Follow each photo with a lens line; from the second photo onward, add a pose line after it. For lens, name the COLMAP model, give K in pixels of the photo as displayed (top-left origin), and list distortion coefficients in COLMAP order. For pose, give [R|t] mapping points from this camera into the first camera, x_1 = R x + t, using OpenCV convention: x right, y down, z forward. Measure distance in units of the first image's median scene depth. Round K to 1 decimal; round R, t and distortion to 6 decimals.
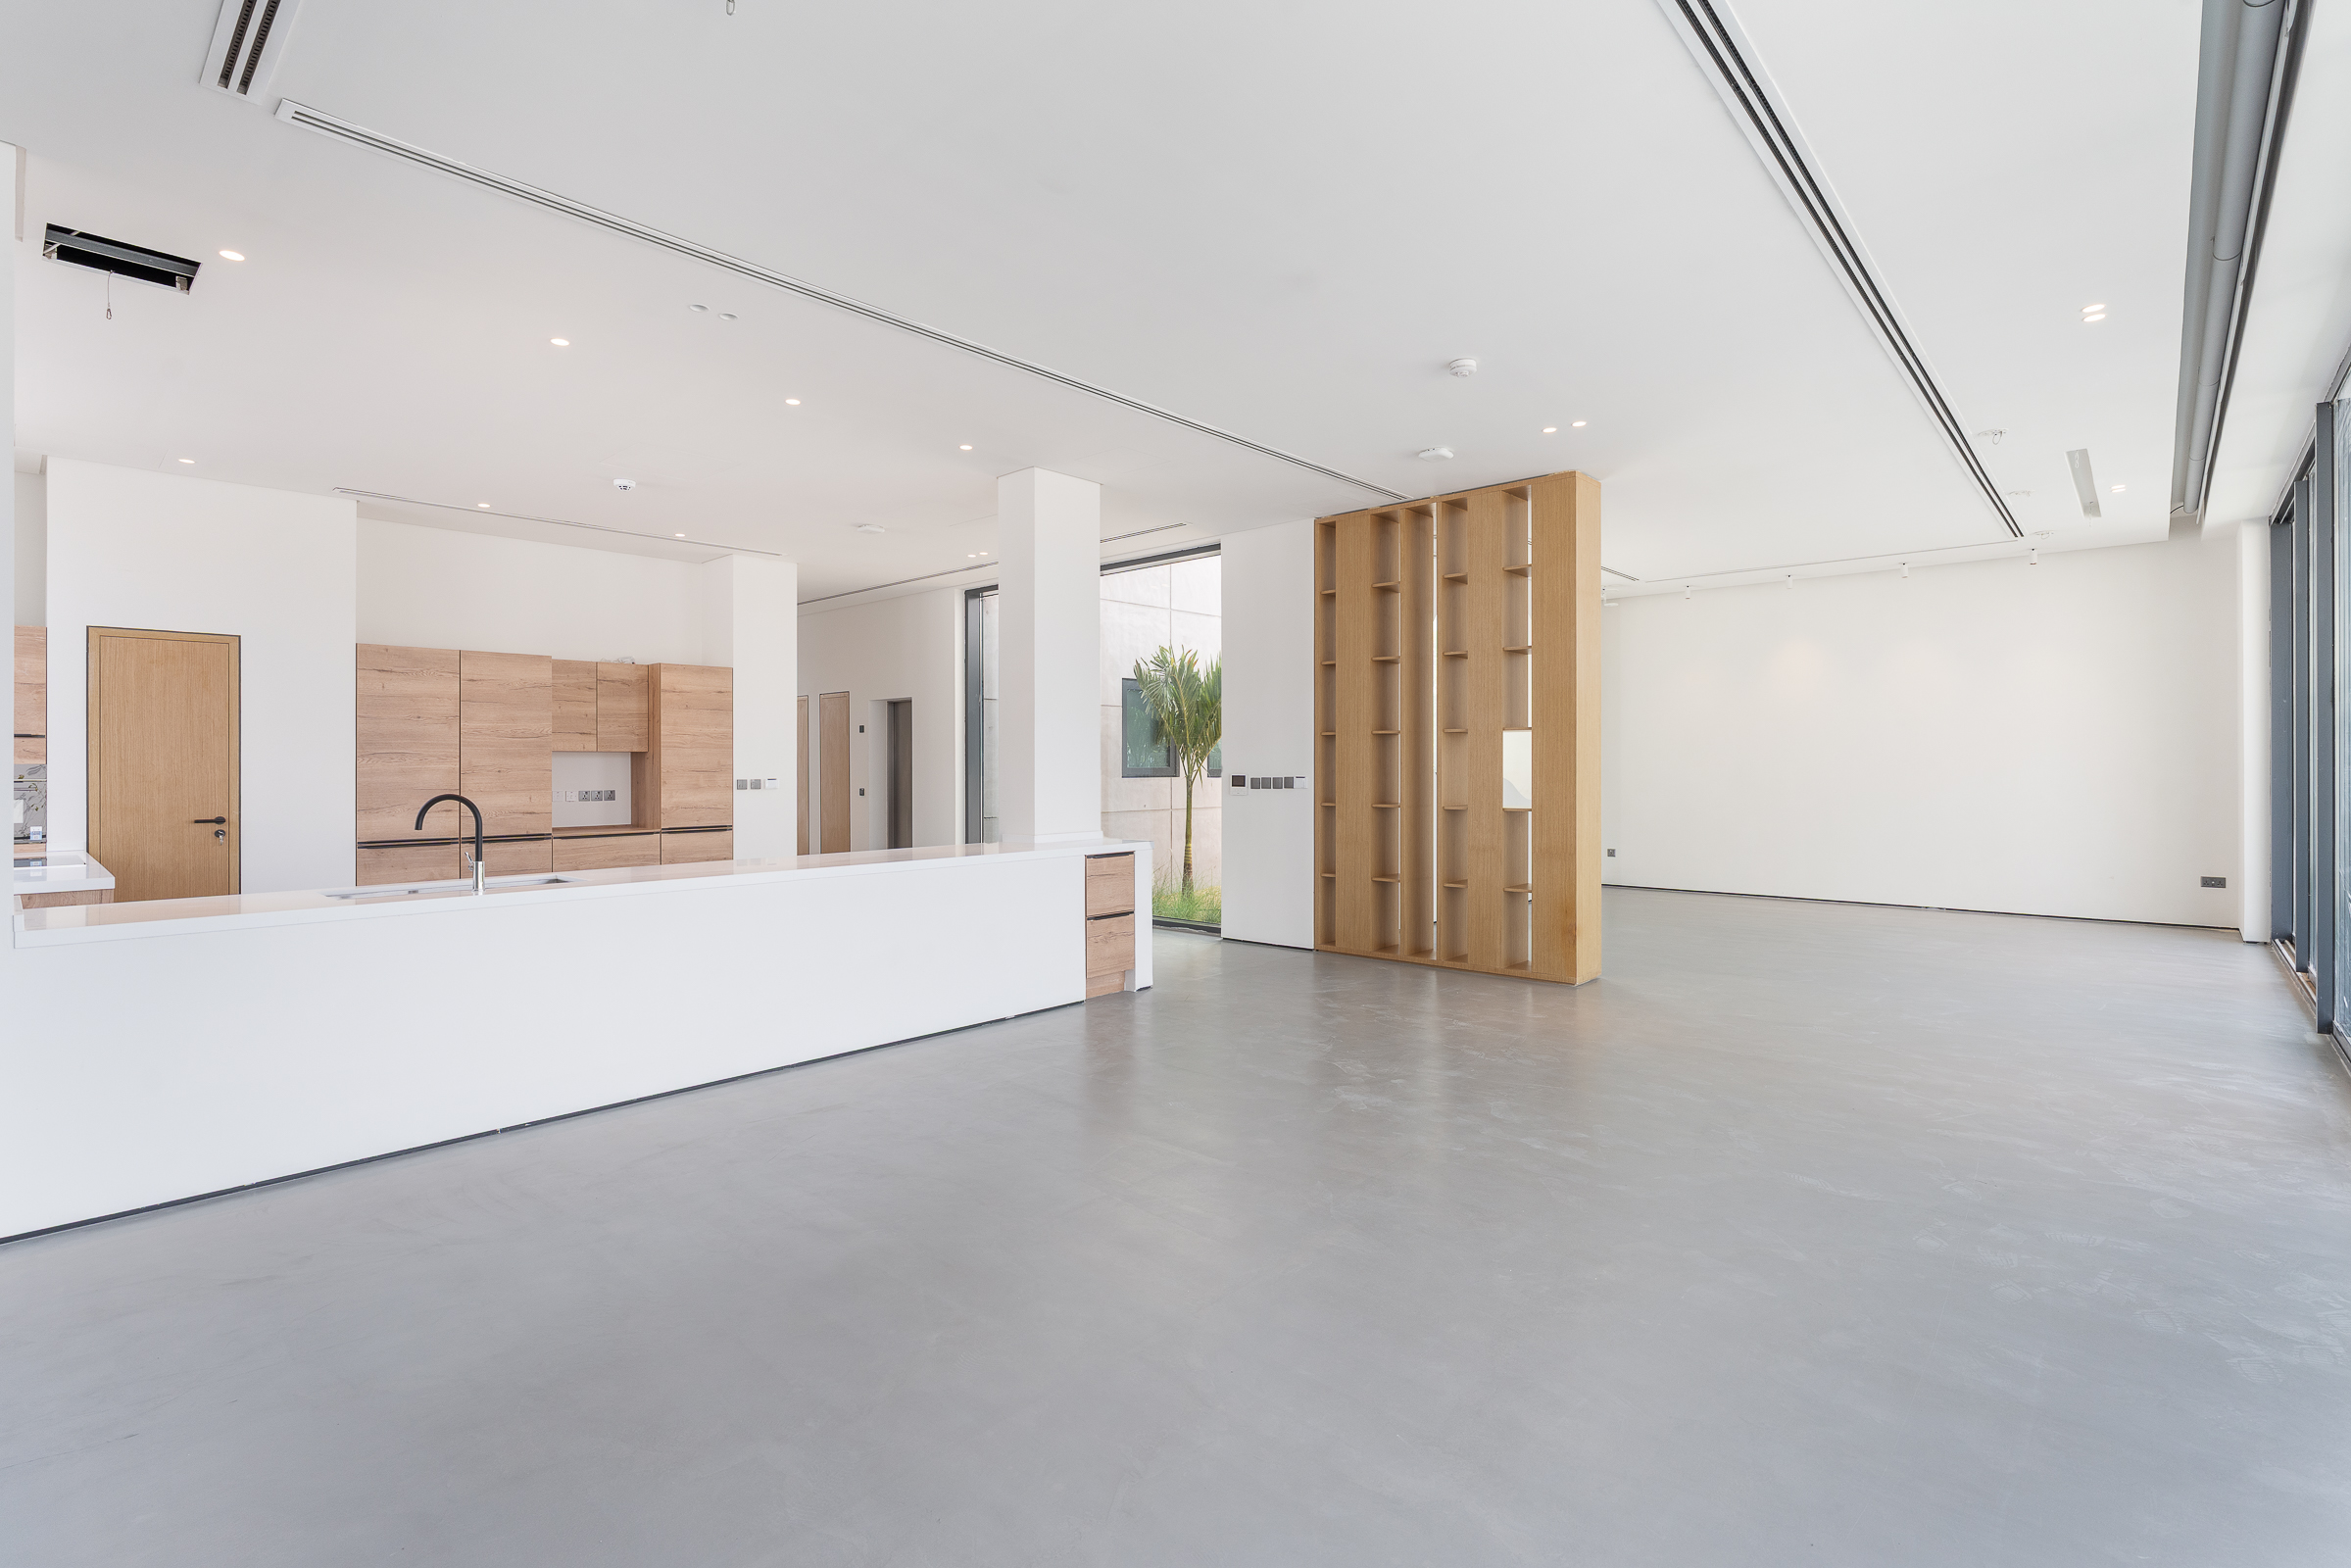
lens RADIAL K [[1080.0, 0, 1191.9], [0, 1080.0, 763.8], [0, 0, 1]] dist [-0.005387, 0.003974]
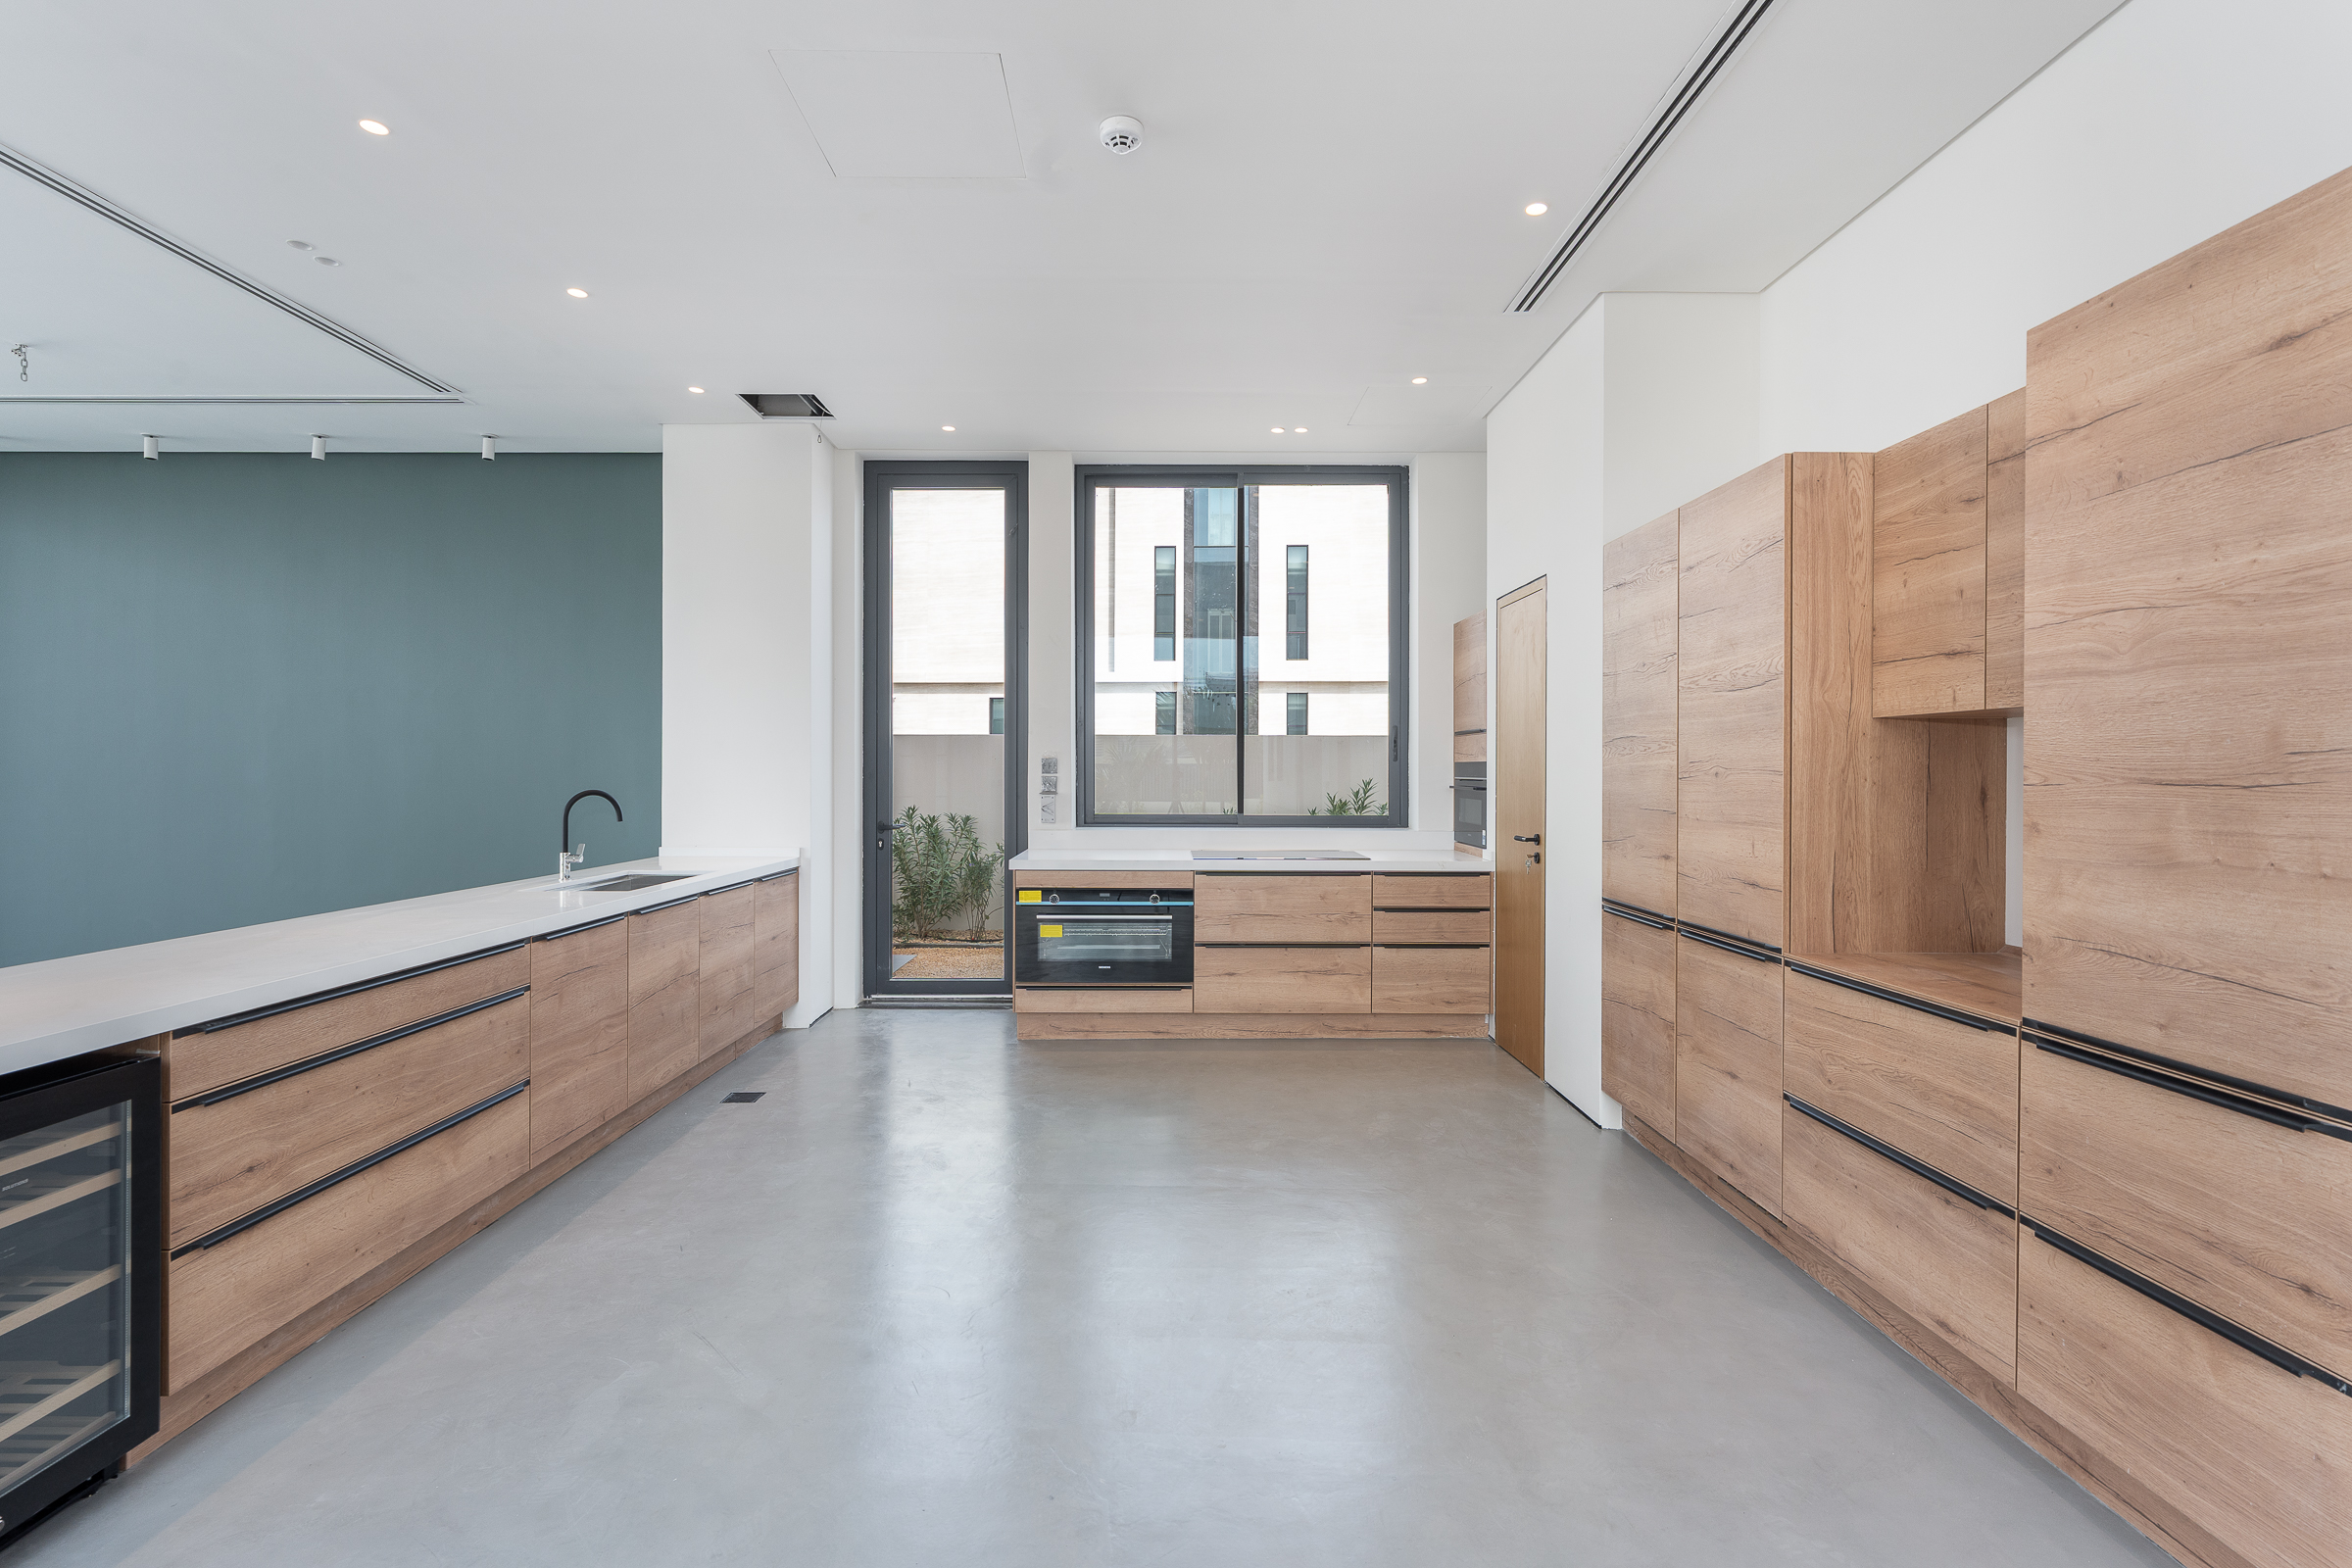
lens RADIAL K [[1080.5, 0, 1174.7], [0, 1080.5, 764.6], [0, 0, 1]] dist [-0.005387, 0.003974]
pose [[-0.741120, 0.002745, -0.671367, -0.208826], [0.005890, 0.999980, -0.002414, 0.003111], [0.671346, -0.005744, -0.741121, 1.162852]]
